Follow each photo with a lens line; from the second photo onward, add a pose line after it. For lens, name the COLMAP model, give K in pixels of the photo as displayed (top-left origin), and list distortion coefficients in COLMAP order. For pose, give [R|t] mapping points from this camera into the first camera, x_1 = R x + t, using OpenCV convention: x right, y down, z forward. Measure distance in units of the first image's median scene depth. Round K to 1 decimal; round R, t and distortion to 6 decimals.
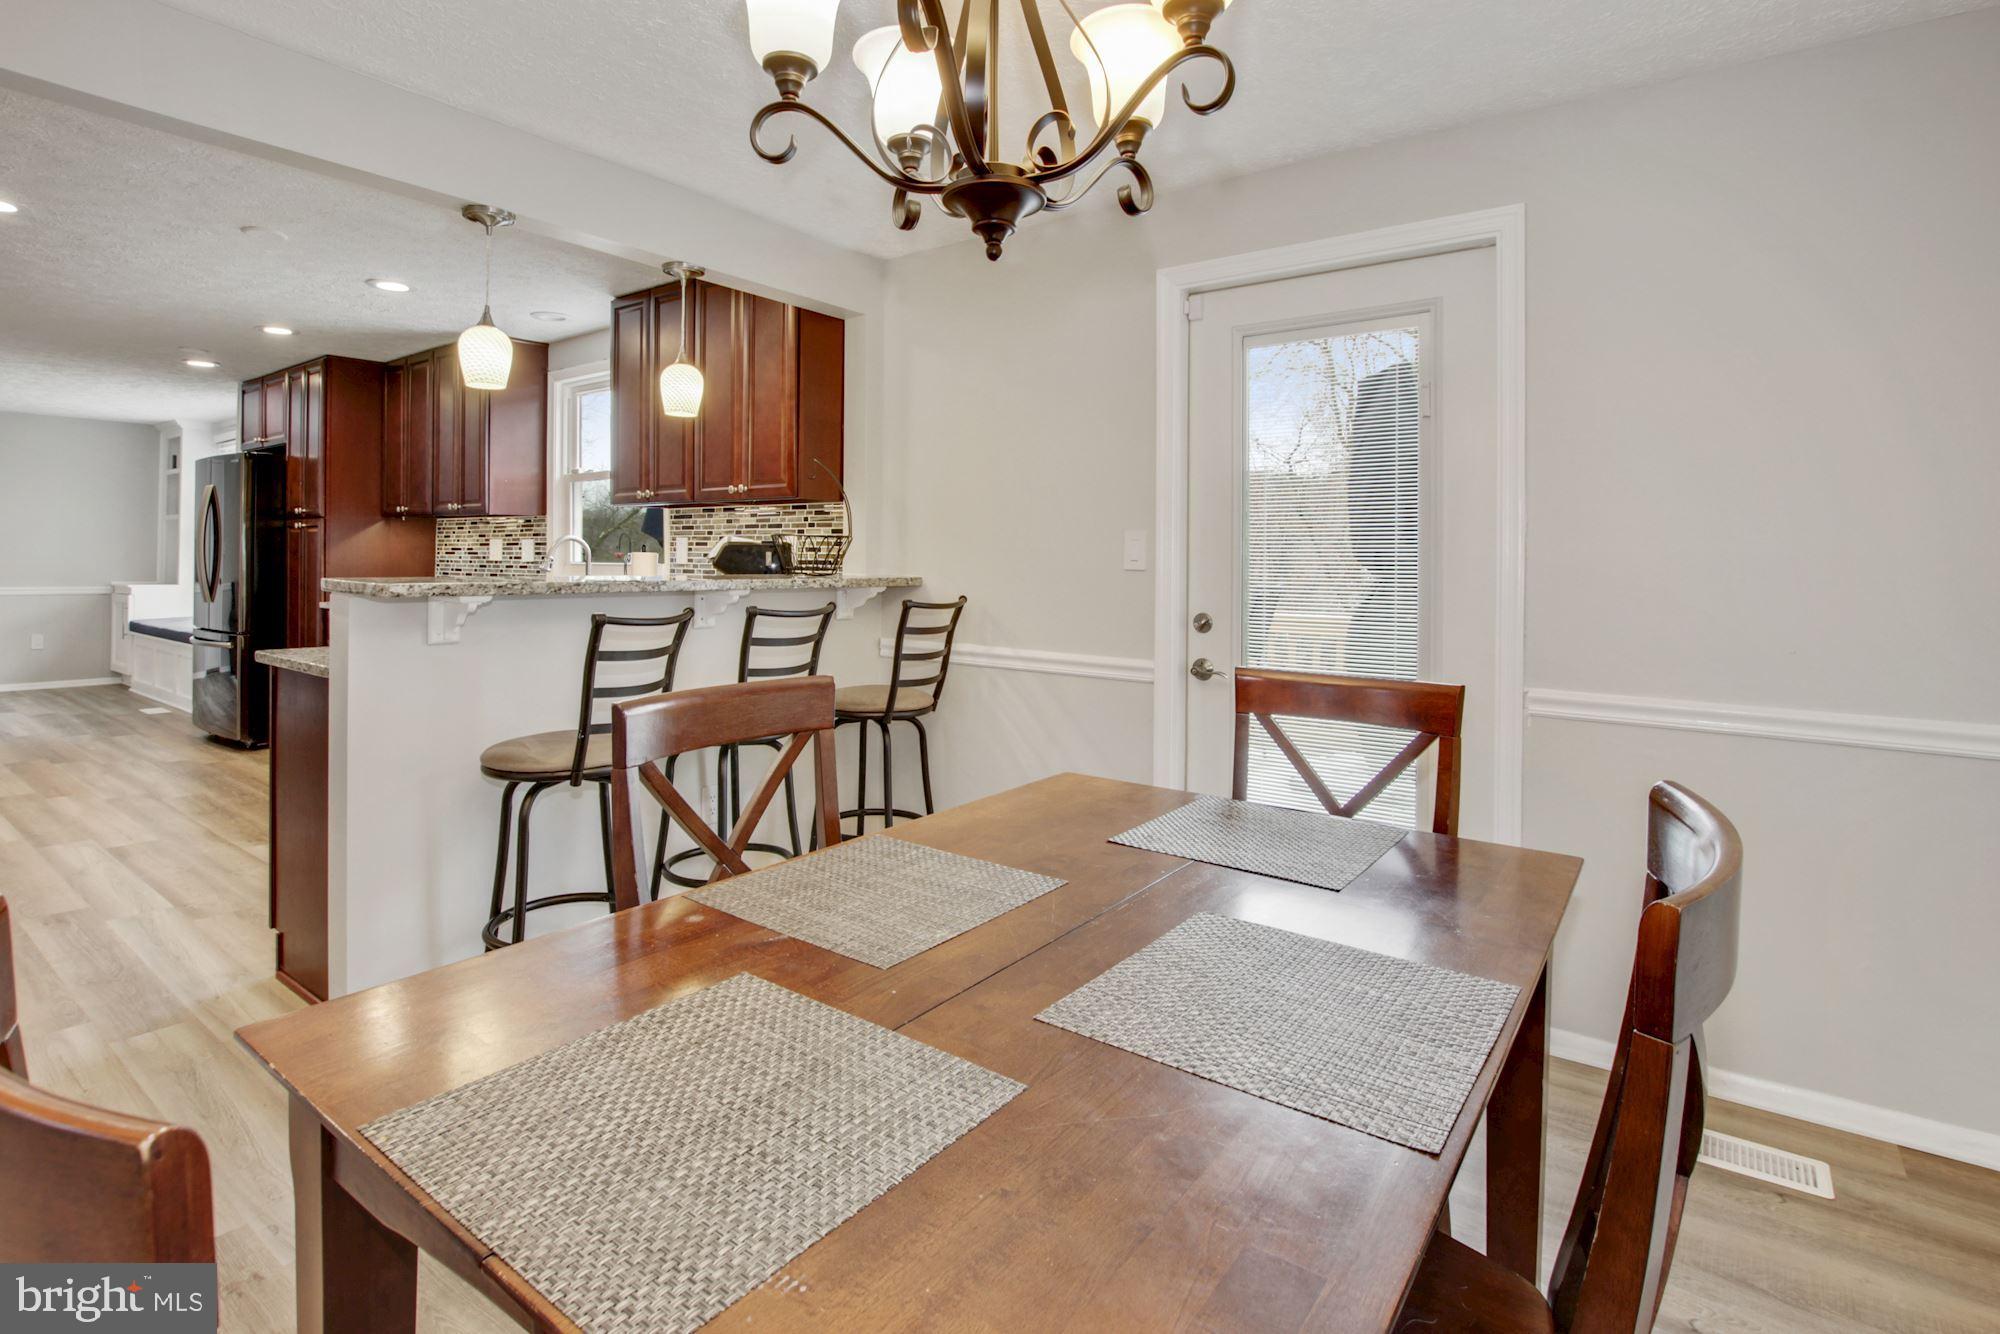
lens RADIAL K [[985.0, 0, 1005.0], [0, 985.0, 558.2], [0, 0, 1]] dist [-0.027039, 0.001448]
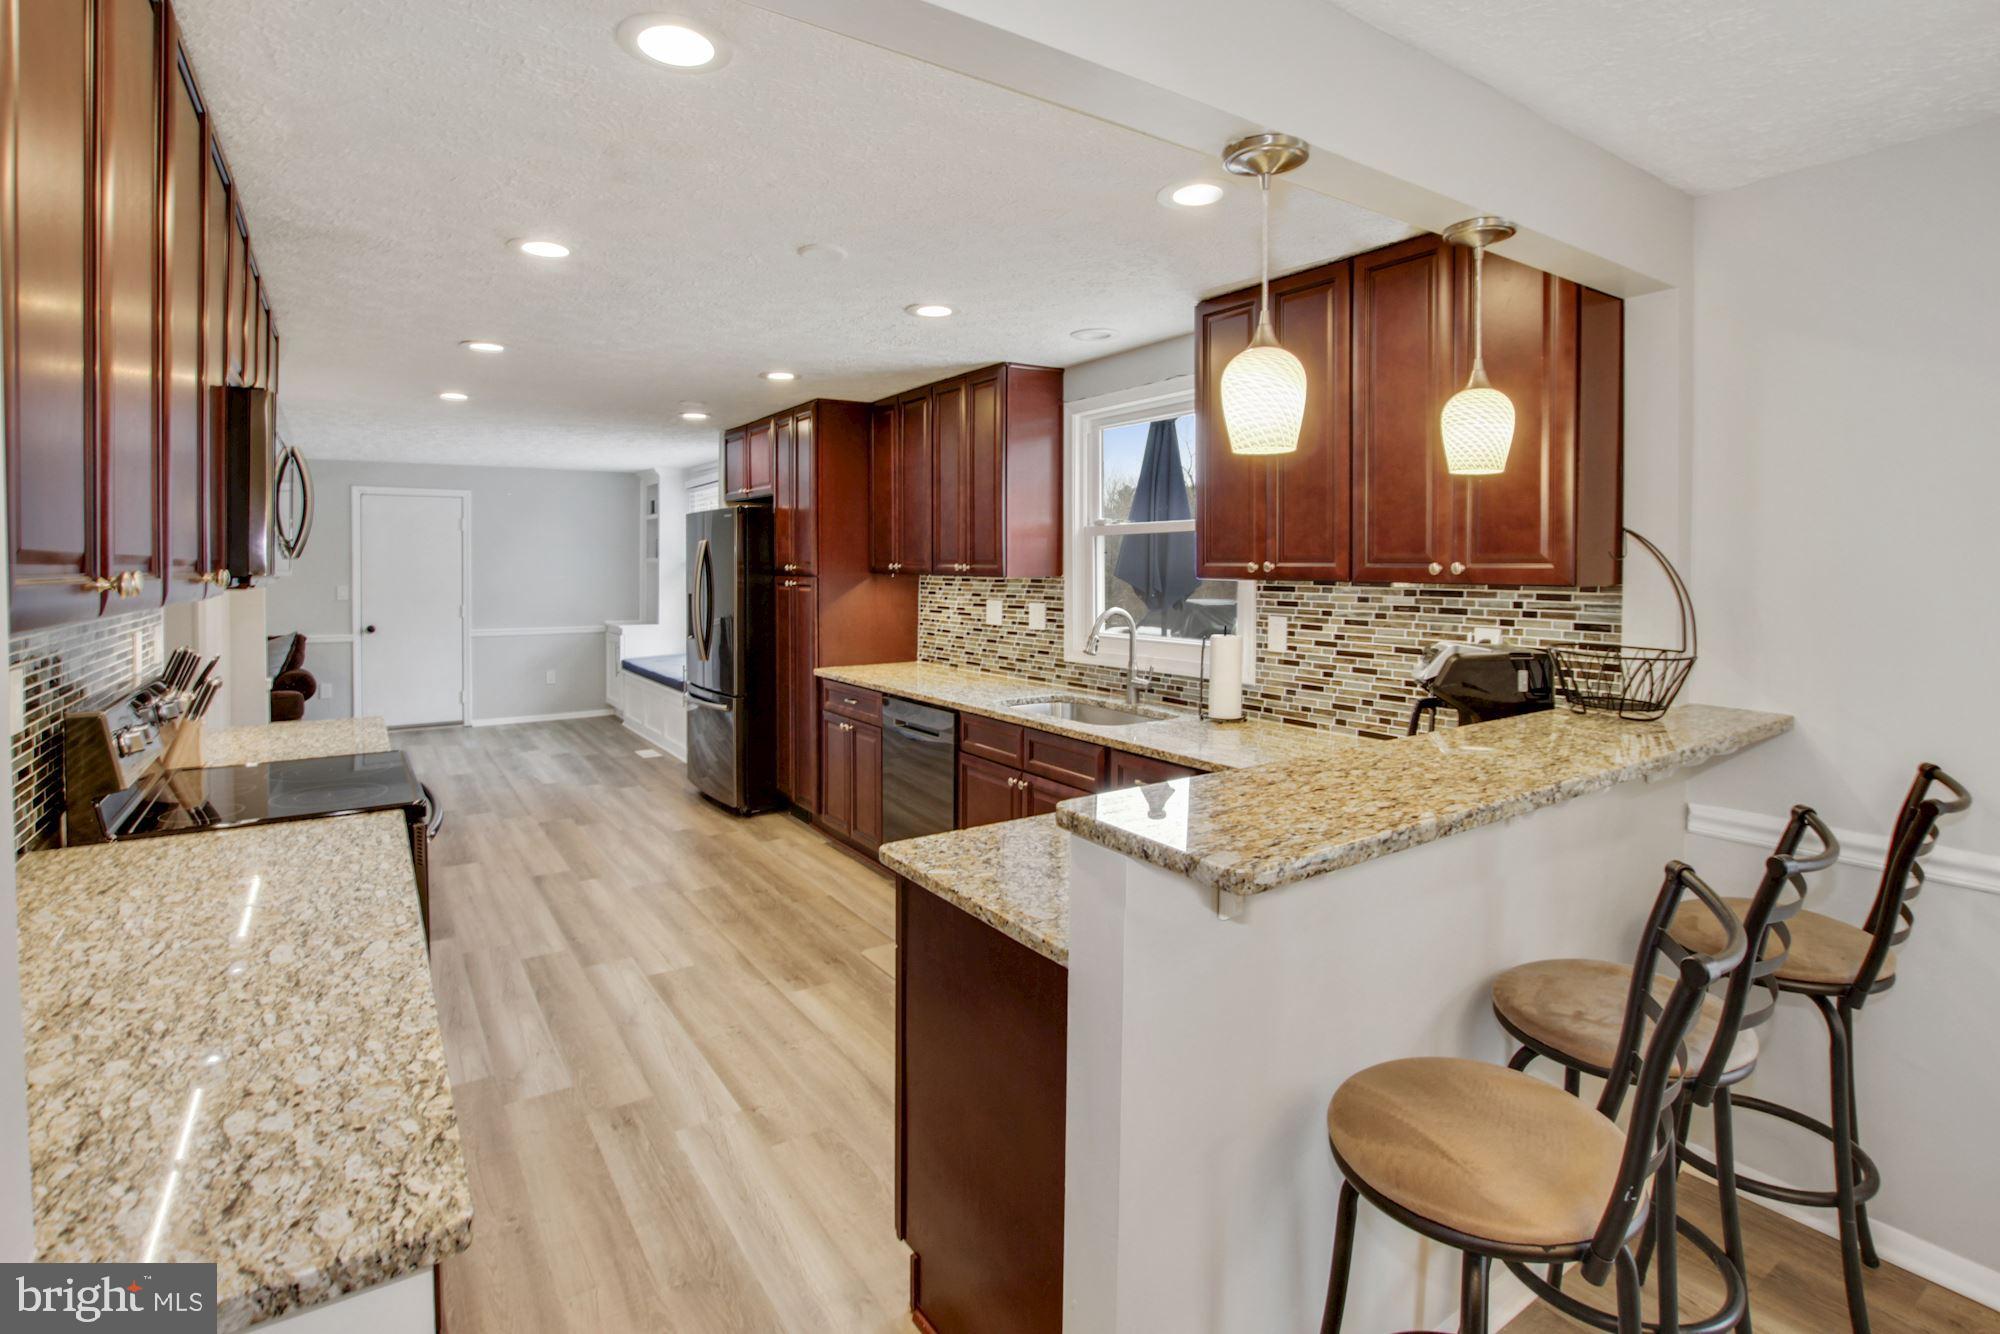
lens RADIAL K [[980.8, 0, 997.8], [0, 980.8, 572.1], [0, 0, 1]] dist [-0.034702, -0.000591]
pose [[0.941869, -0.008260, -0.335878, -0.227249], [0.012243, 0.999878, 0.009744, -0.052501], [0.335756, -0.013290, 0.941855, 0.187042]]
